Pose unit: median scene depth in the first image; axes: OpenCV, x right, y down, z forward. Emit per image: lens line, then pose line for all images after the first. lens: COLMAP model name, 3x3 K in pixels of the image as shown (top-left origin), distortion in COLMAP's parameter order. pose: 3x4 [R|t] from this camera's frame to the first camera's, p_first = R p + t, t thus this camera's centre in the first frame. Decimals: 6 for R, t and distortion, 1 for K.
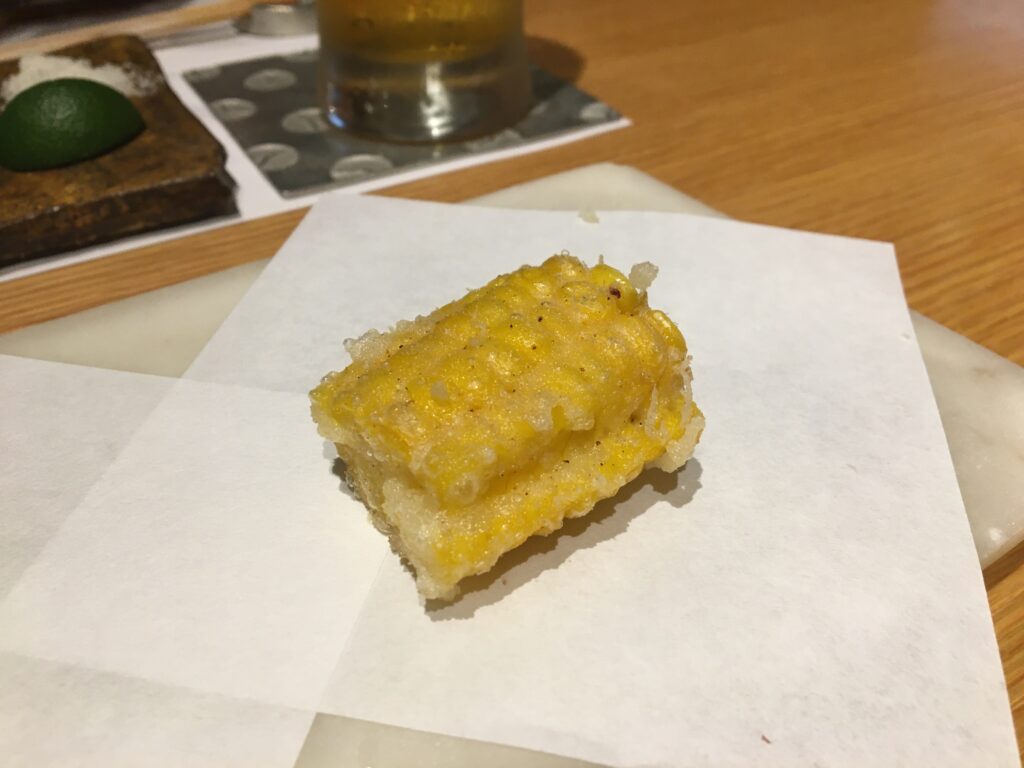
lens RADIAL K [[869.8, 0, 521.7], [0, 869.8, 394.6], [0, 0, 1]] dist [0.028522, -0.088859]
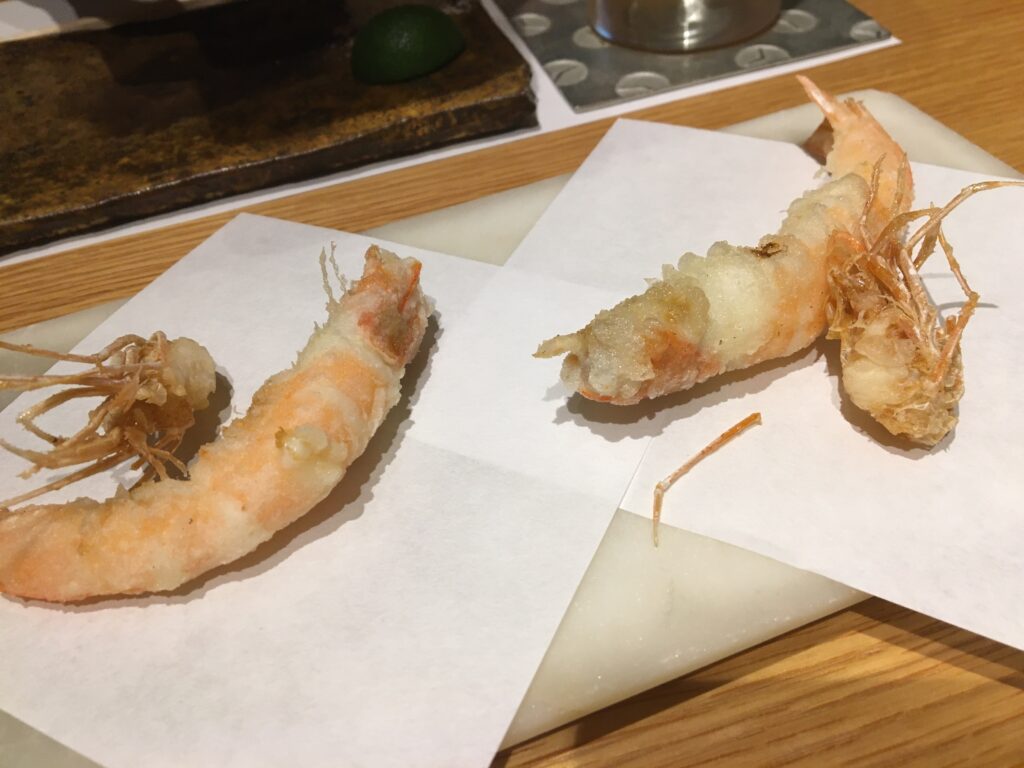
lens RADIAL K [[869.8, 0, 520.1], [0, 869.8, 390.9], [0, 0, 1]] dist [0.028522, -0.088859]
pose [[0.965324, 0.105184, -0.238926, -0.027057], [-0.073228, 0.987594, 0.138912, -0.013127], [0.250573, -0.116599, 0.961050, -0.207036]]
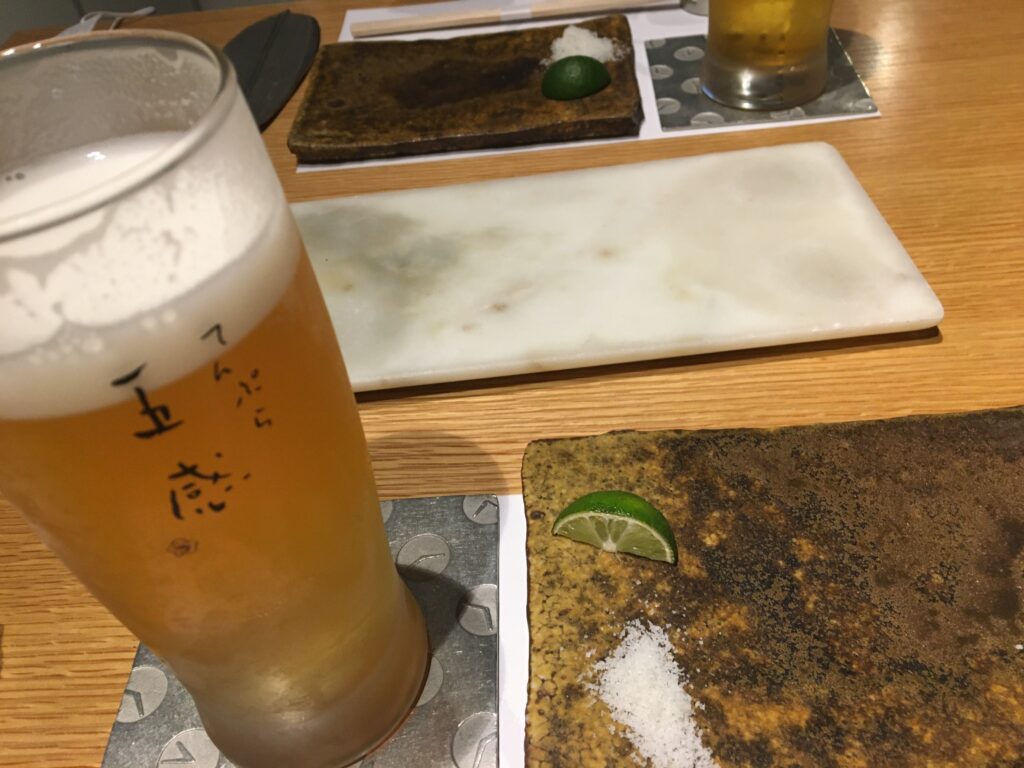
lens RADIAL K [[869.8, 0, 515.5], [0, 869.8, 381.4], [0, 0, 1]] dist [0.028522, -0.088859]
pose [[0.845292, 0.294786, -0.445627, 0.538628], [-0.238401, 0.954492, 0.179192, 0.046865], [0.478171, -0.045231, 0.877101, -1.003463]]
